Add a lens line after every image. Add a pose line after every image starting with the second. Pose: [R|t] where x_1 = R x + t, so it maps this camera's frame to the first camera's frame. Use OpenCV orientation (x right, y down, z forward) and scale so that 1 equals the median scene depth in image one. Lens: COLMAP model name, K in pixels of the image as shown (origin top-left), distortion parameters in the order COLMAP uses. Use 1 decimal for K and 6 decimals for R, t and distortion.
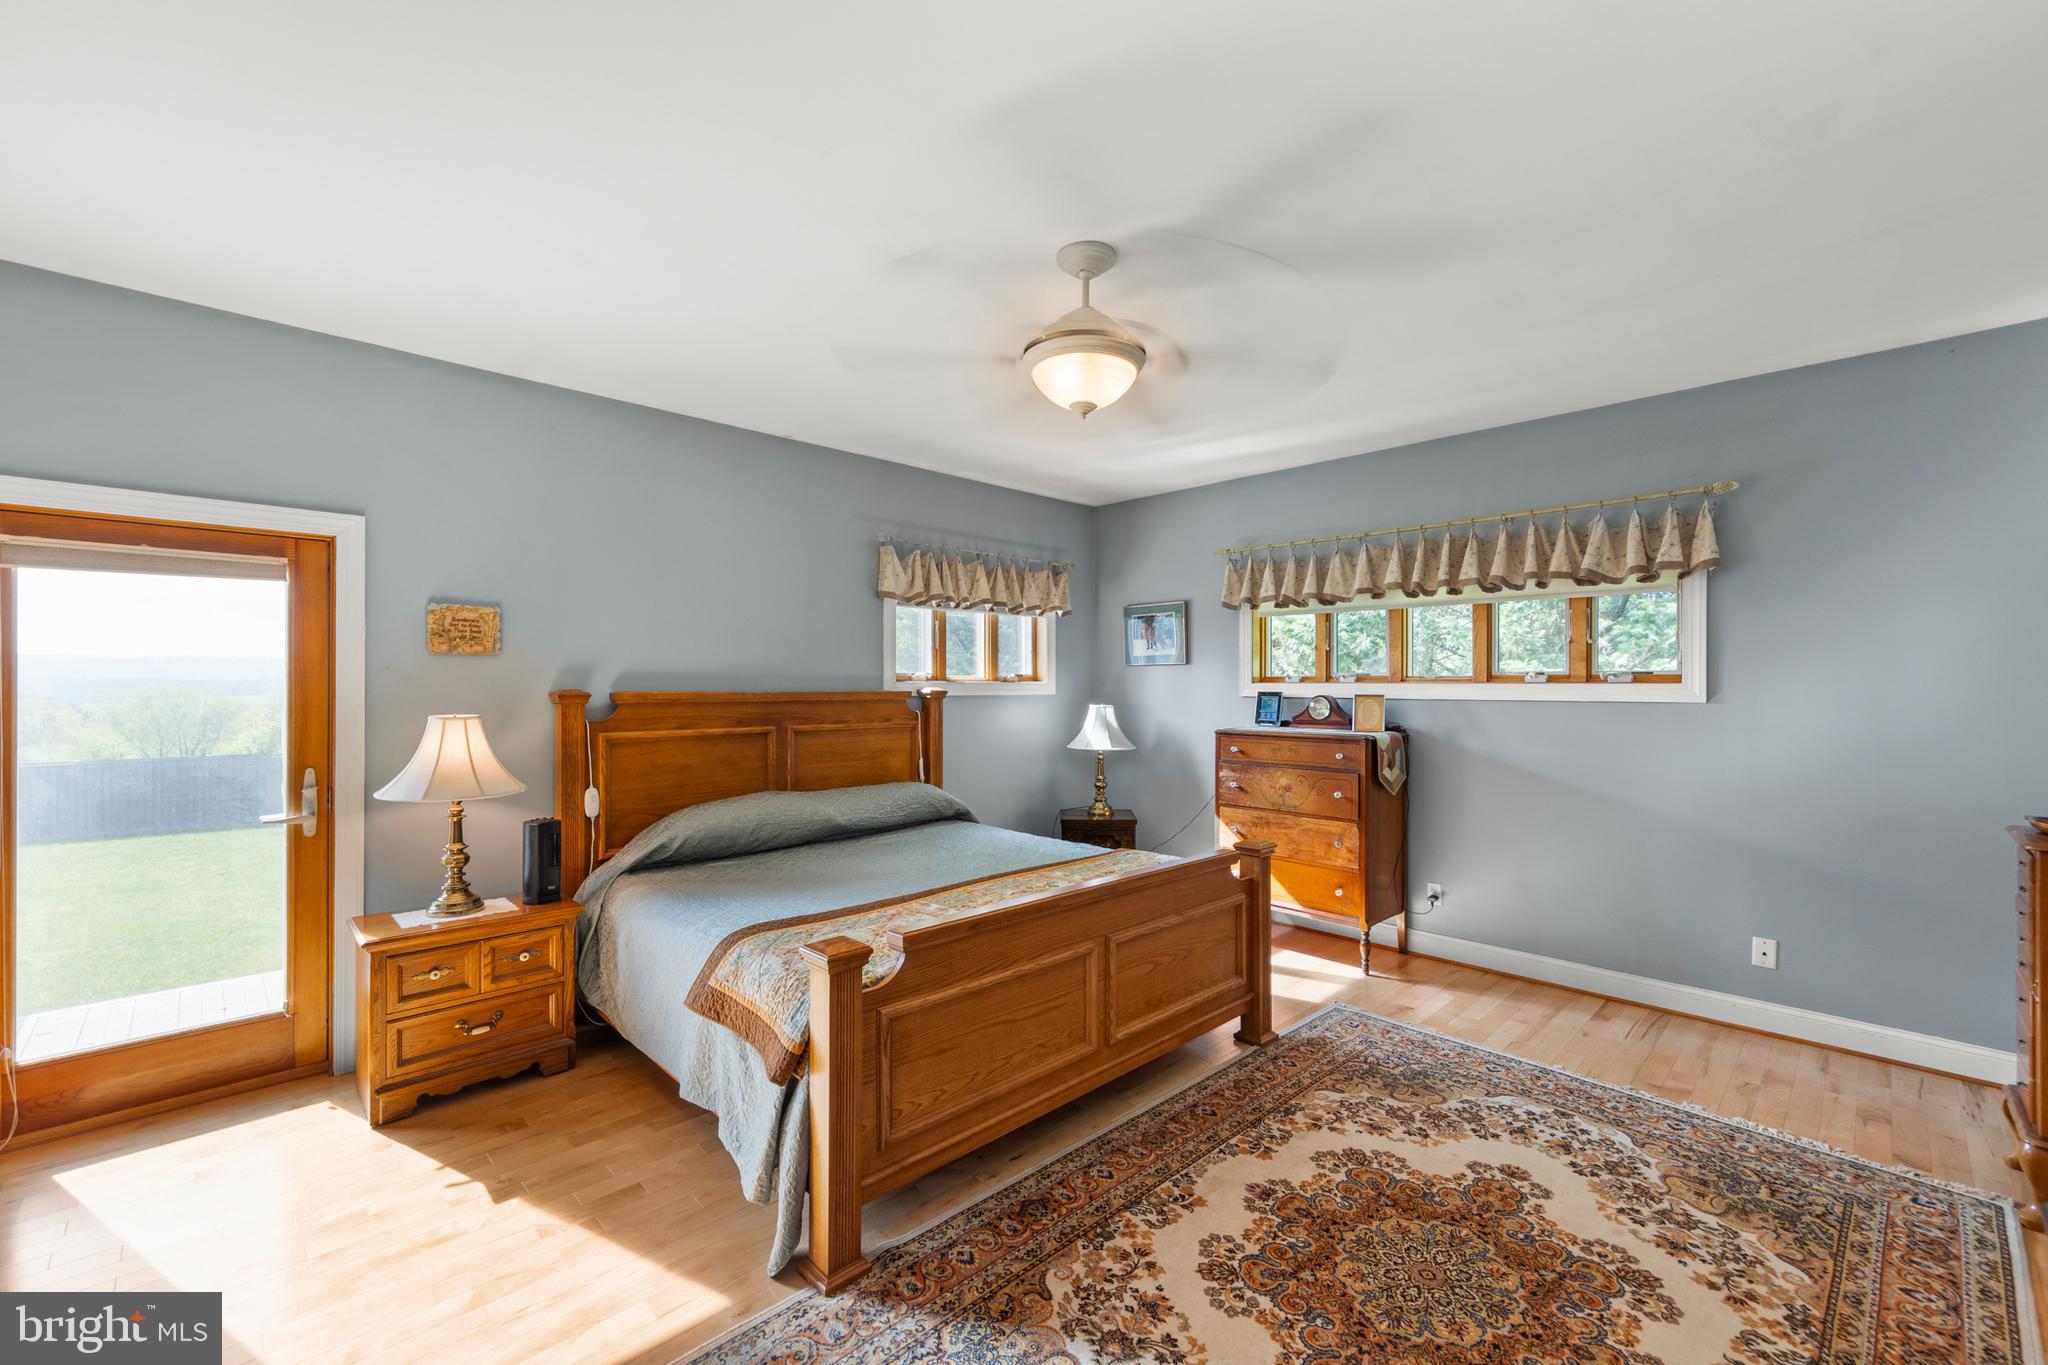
lens RADIAL K [[841.8, 0, 1038.9], [0, 841.8, 684.1], [0, 0, 1]] dist [0.004759, -0.000499]
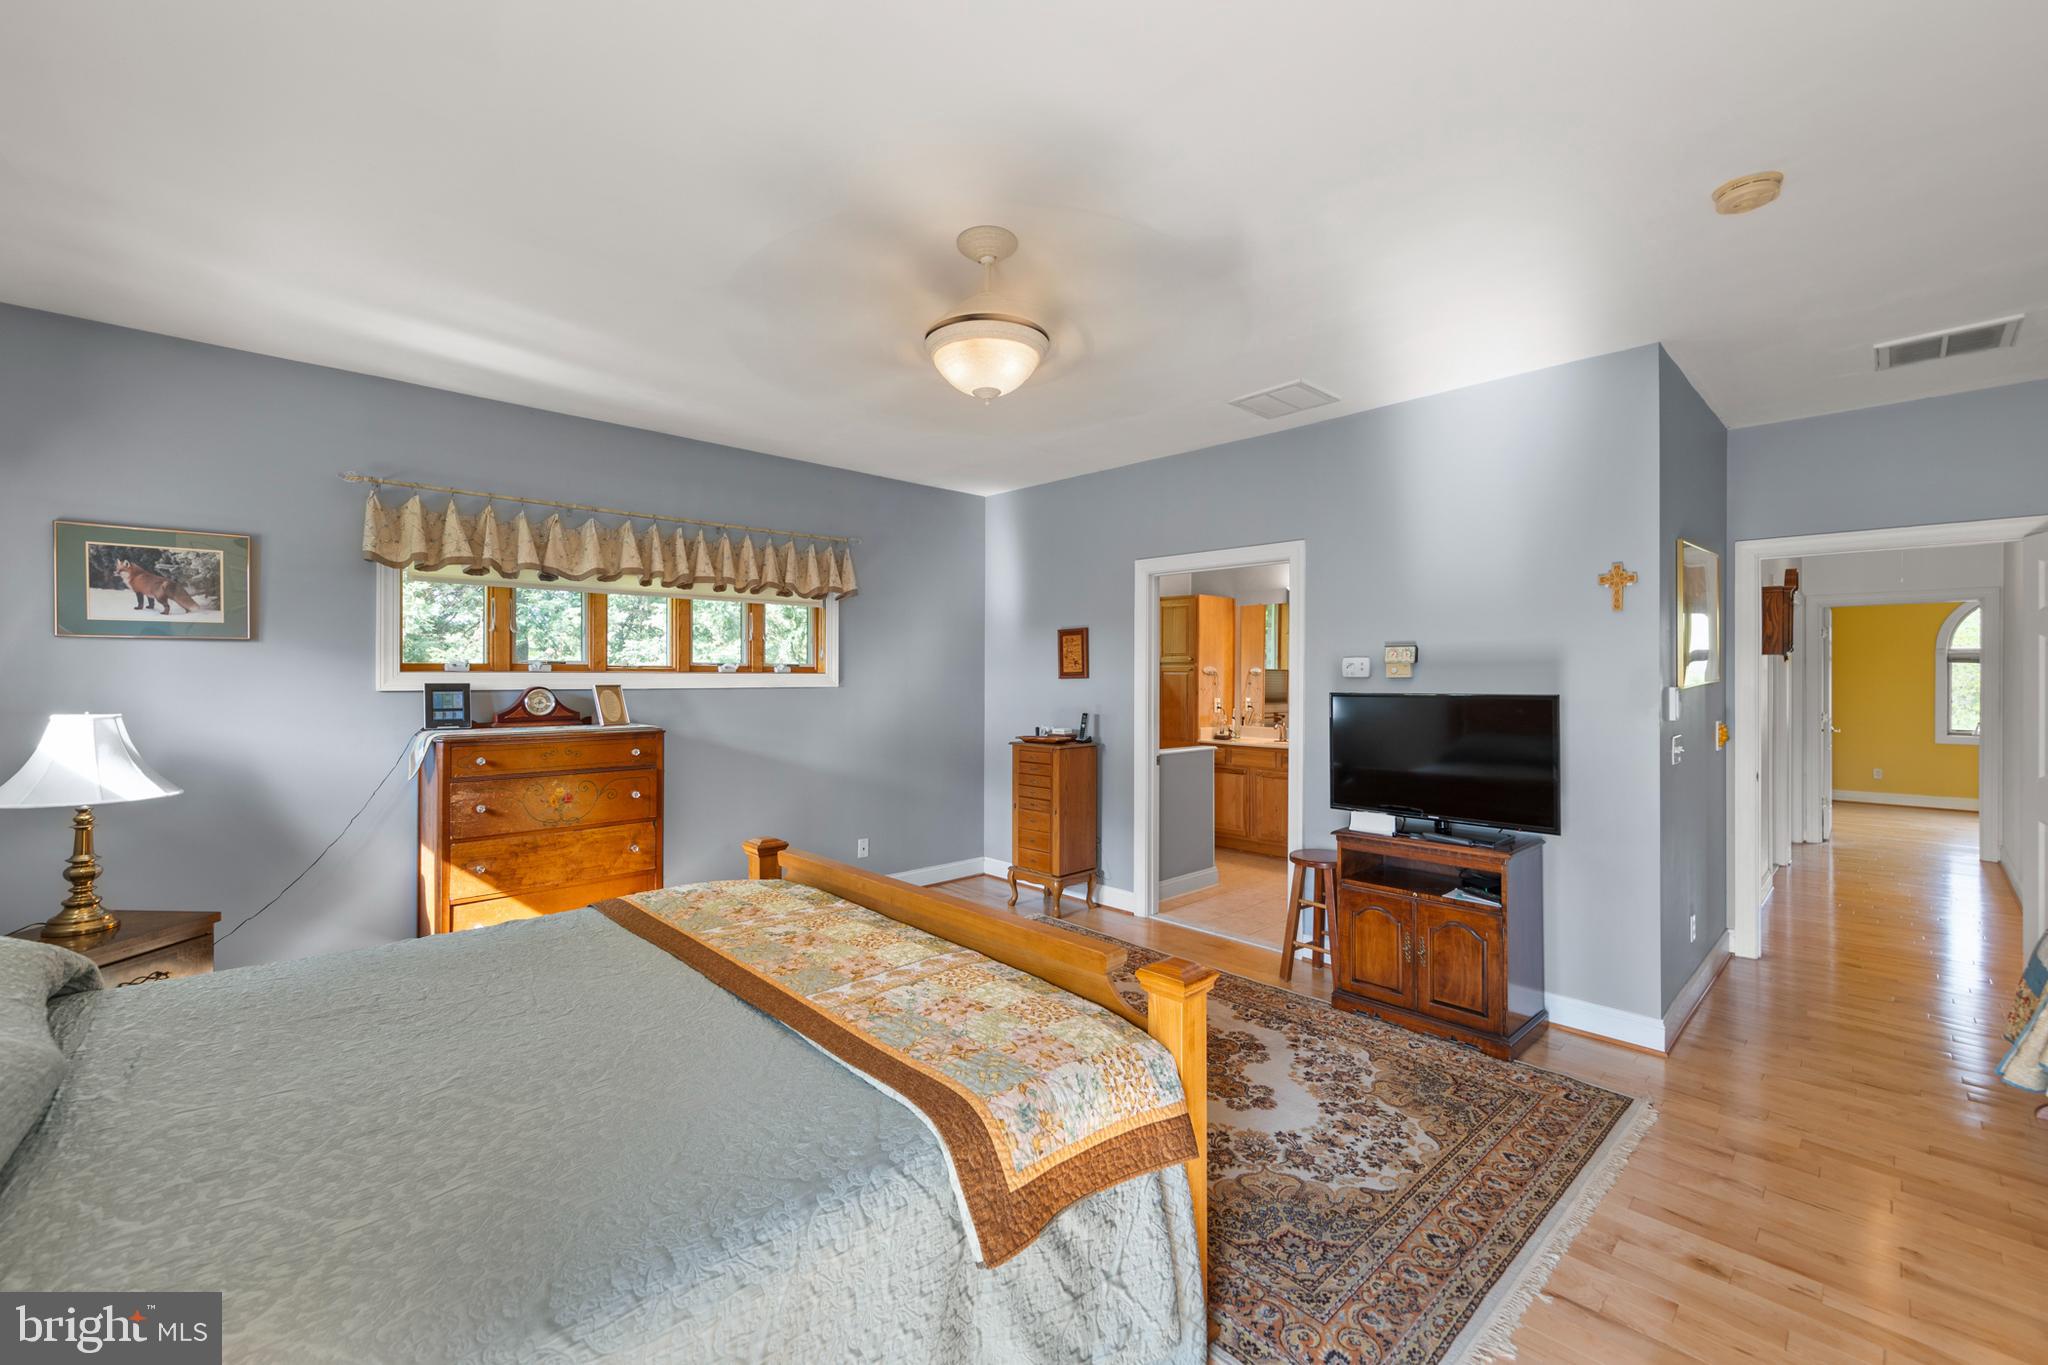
lens RADIAL K [[841.8, 0, 1028.3], [0, 841.8, 674.1], [0, 0, 1]] dist [0.004759, -0.000499]
pose [[0.016901, -0.000449, 0.999857, -0.665333], [-0.001510, 0.999999, 0.000475, -0.000543], [-0.999856, -0.001518, 0.016900, 0.670788]]
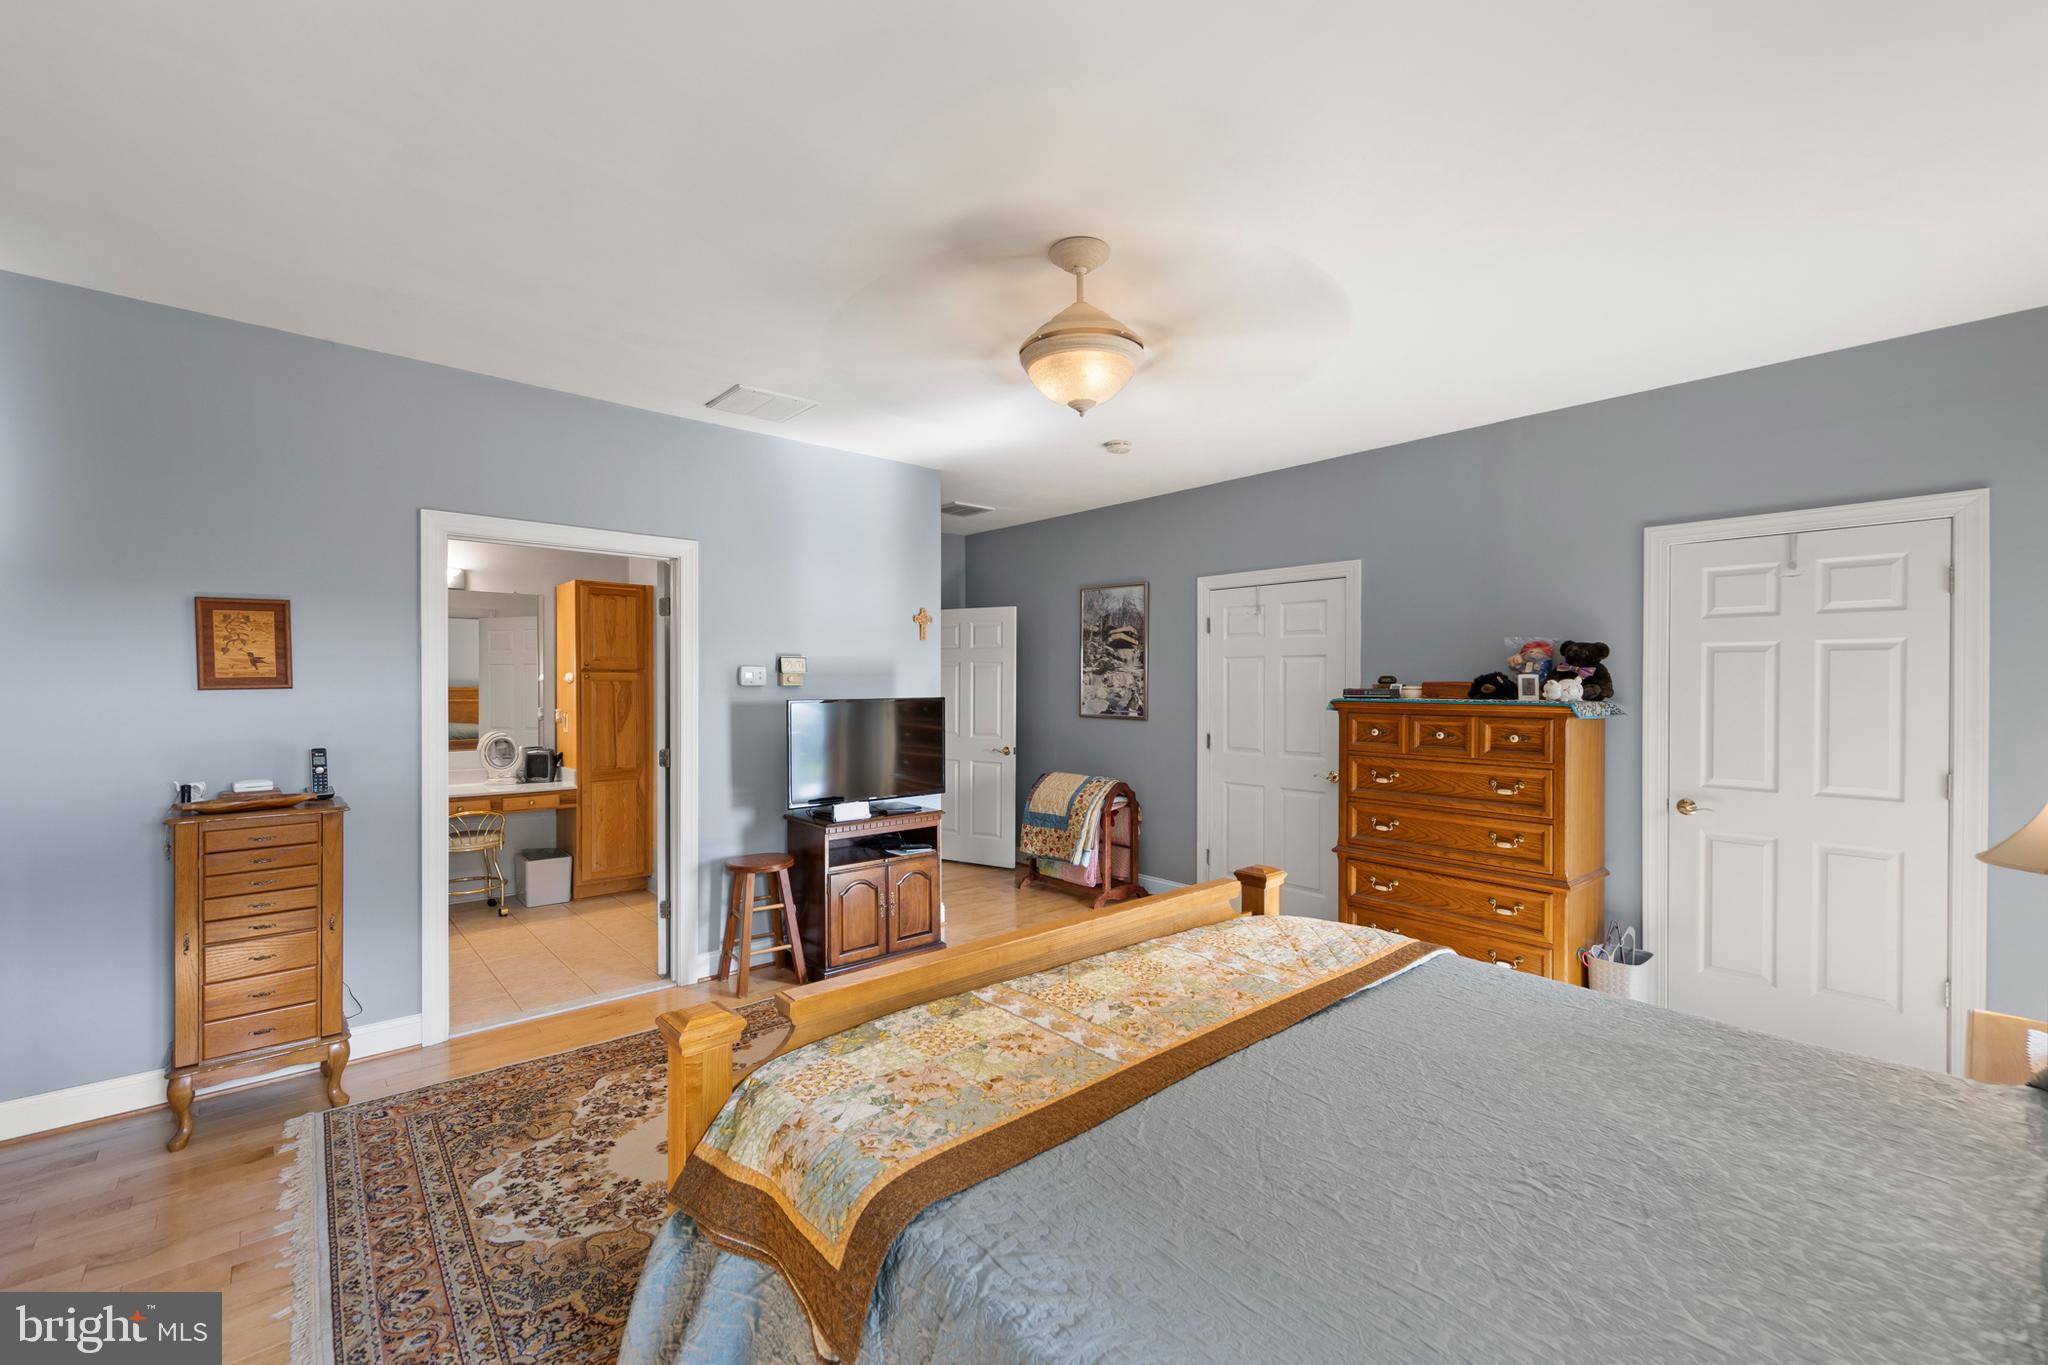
lens RADIAL K [[841.8, 0, 1029.3], [0, 841.8, 697.5], [0, 0, 1]] dist [0.004759, -0.000499]
pose [[-0.998692, -0.004793, 0.050903, 0.046547], [-0.003957, 0.999856, 0.016521, -0.000587], [-0.050975, 0.016298, -0.998567, 1.425081]]
